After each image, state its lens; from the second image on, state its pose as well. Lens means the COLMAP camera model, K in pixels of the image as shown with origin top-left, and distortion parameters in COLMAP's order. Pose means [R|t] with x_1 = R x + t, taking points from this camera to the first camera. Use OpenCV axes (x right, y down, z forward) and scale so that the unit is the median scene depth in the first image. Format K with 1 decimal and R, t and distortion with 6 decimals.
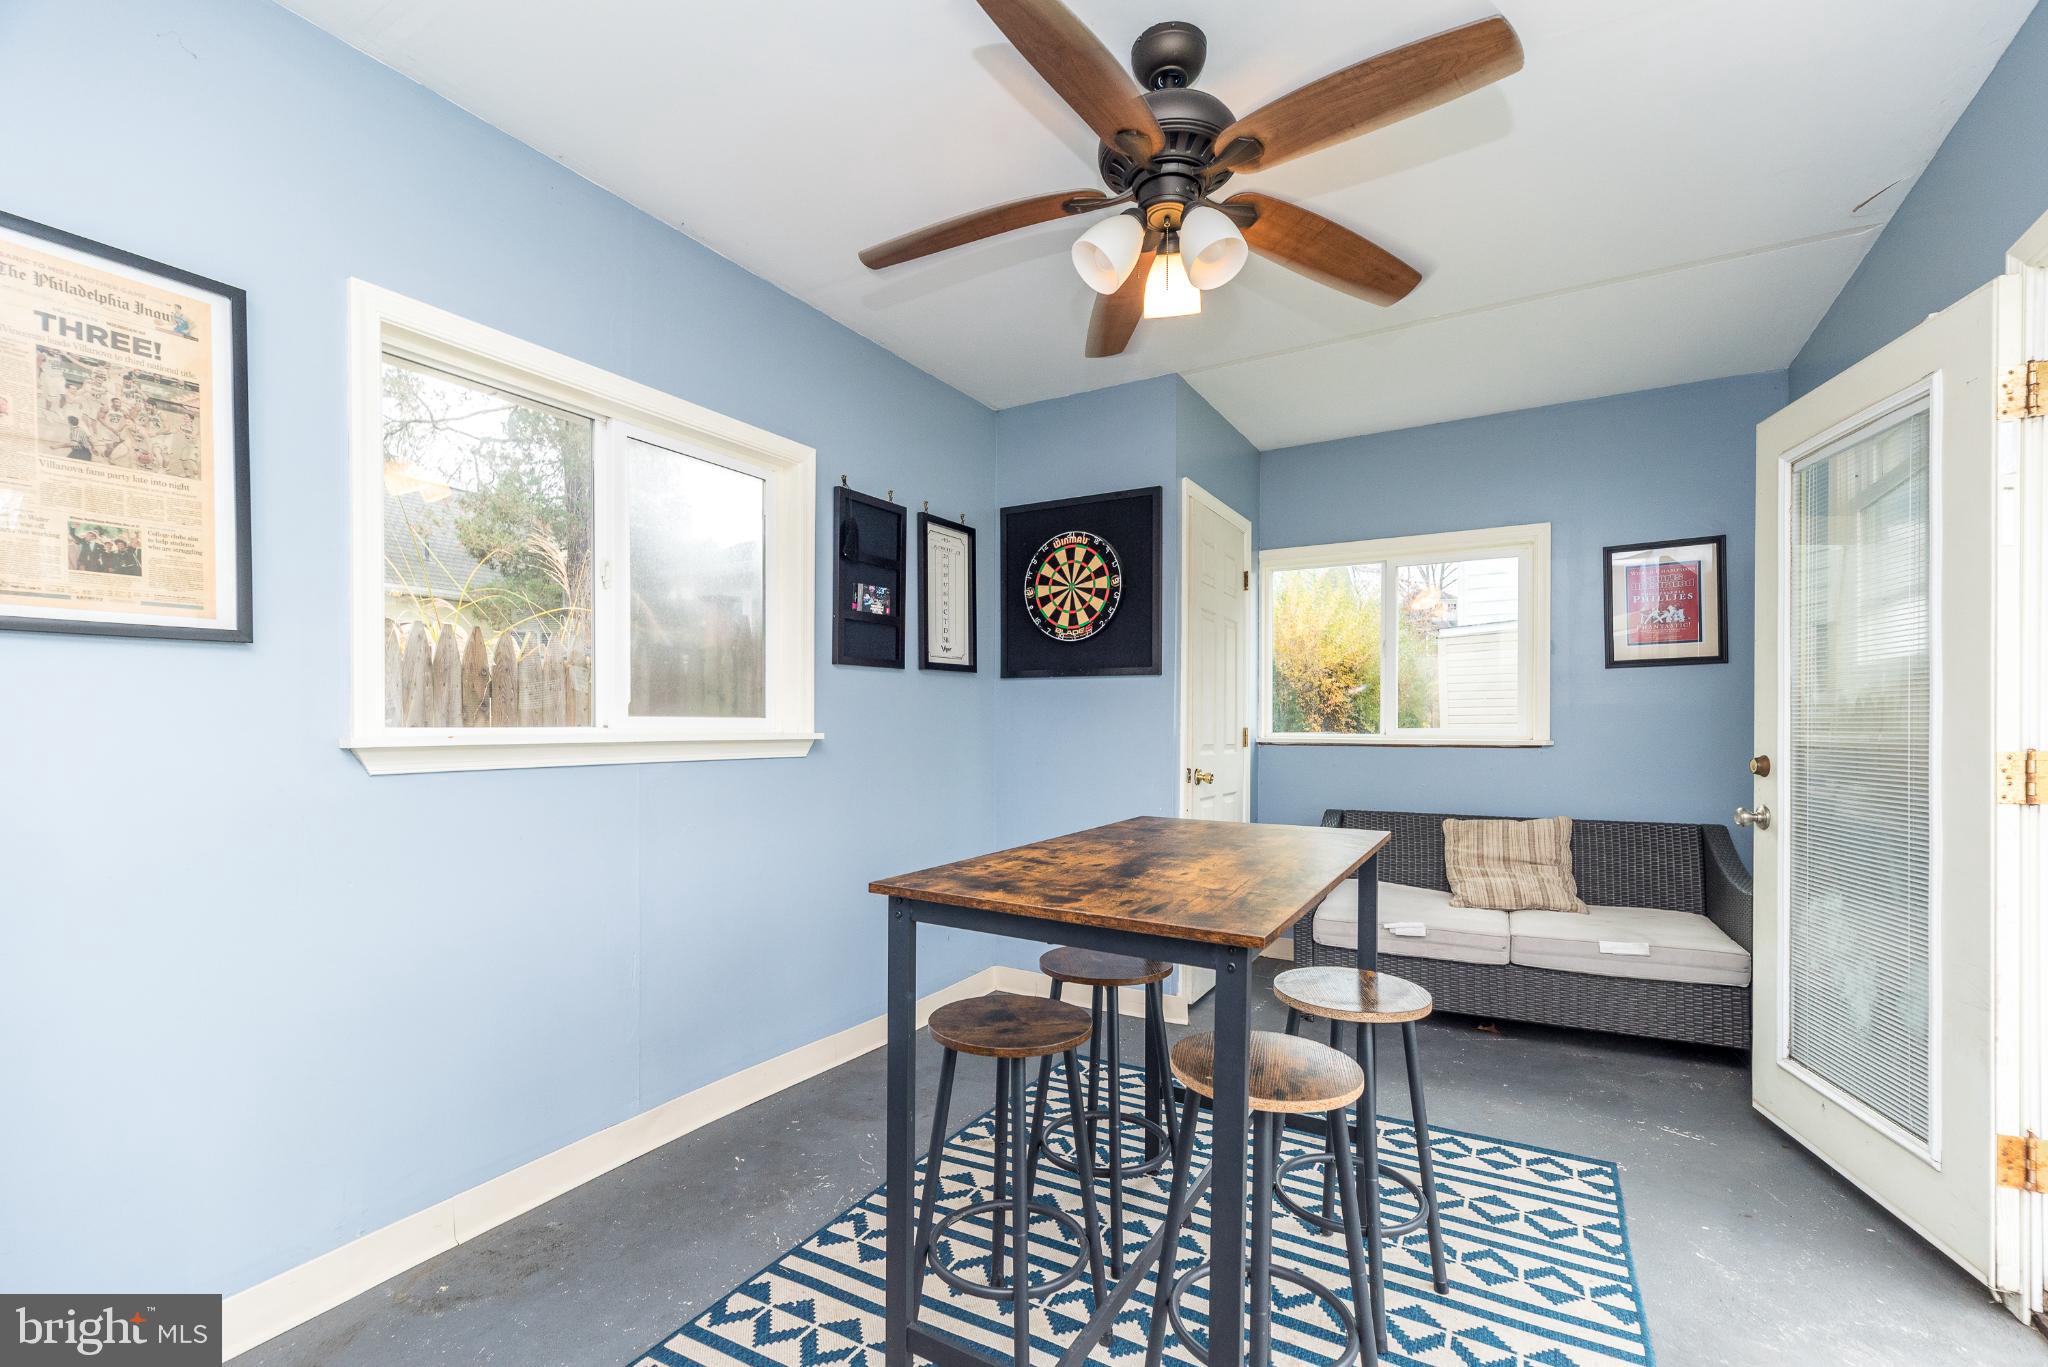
lens RADIAL K [[888.6, 0, 1018.8], [0, 888.6, 690.2], [0, 0, 1]] dist [0.002260, 0.000137]
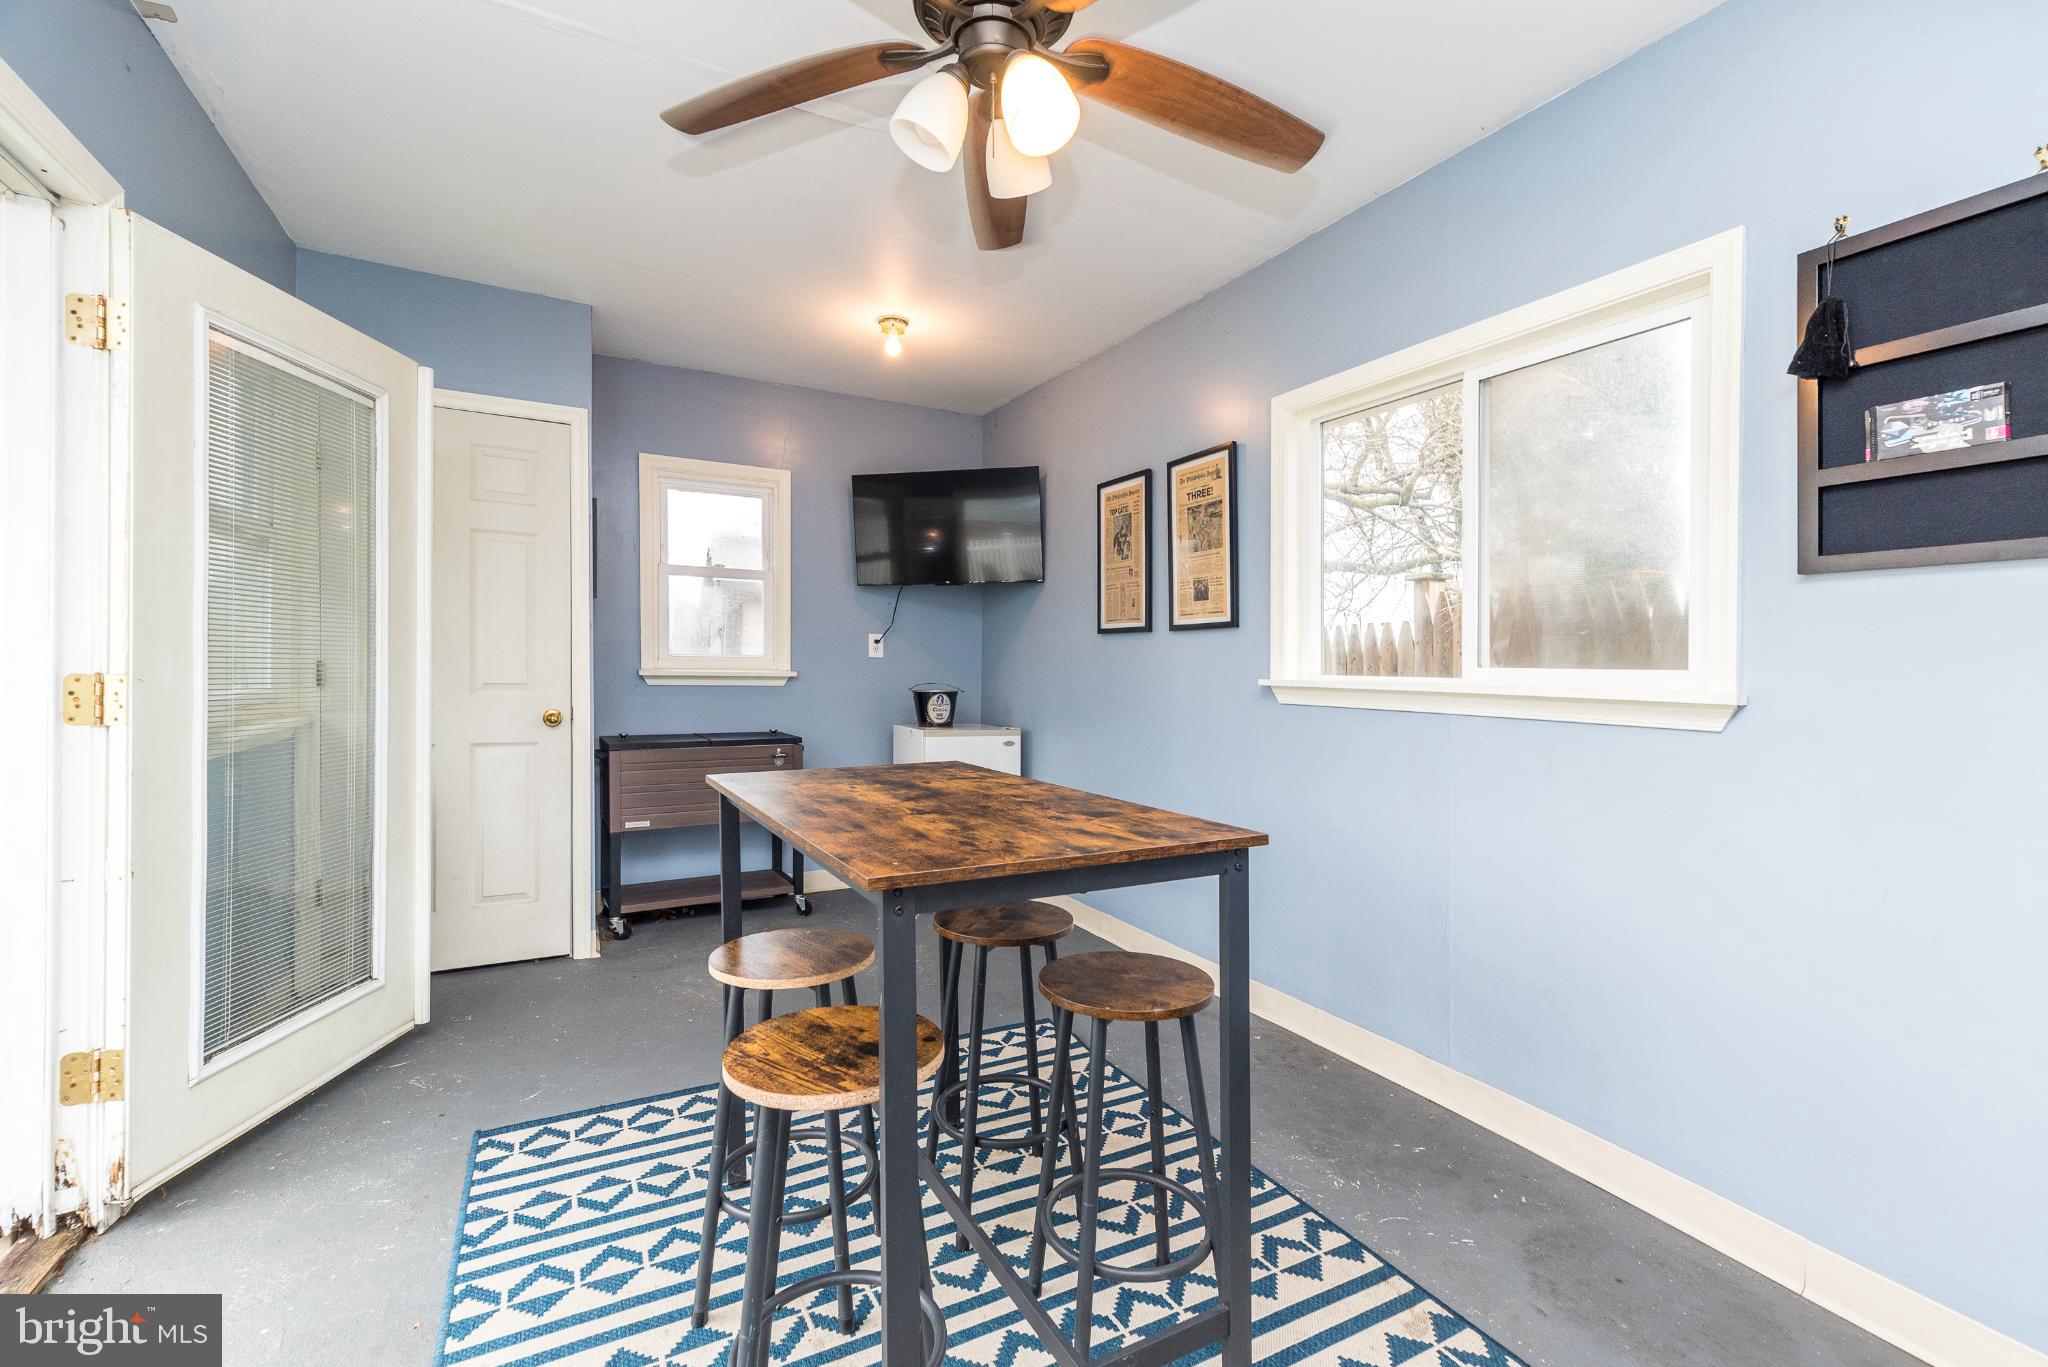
lens RADIAL K [[903.3, 0, 1061.2], [0, 903.3, 680.6], [0, 0, 1]] dist [-0.023394, 0.000026]
pose [[-0.514100, -0.000881, -0.857730, 1.002808], [0.008699, 0.999943, -0.006240, 0.071773], [0.857686, -0.010669, -0.514063, 1.747523]]
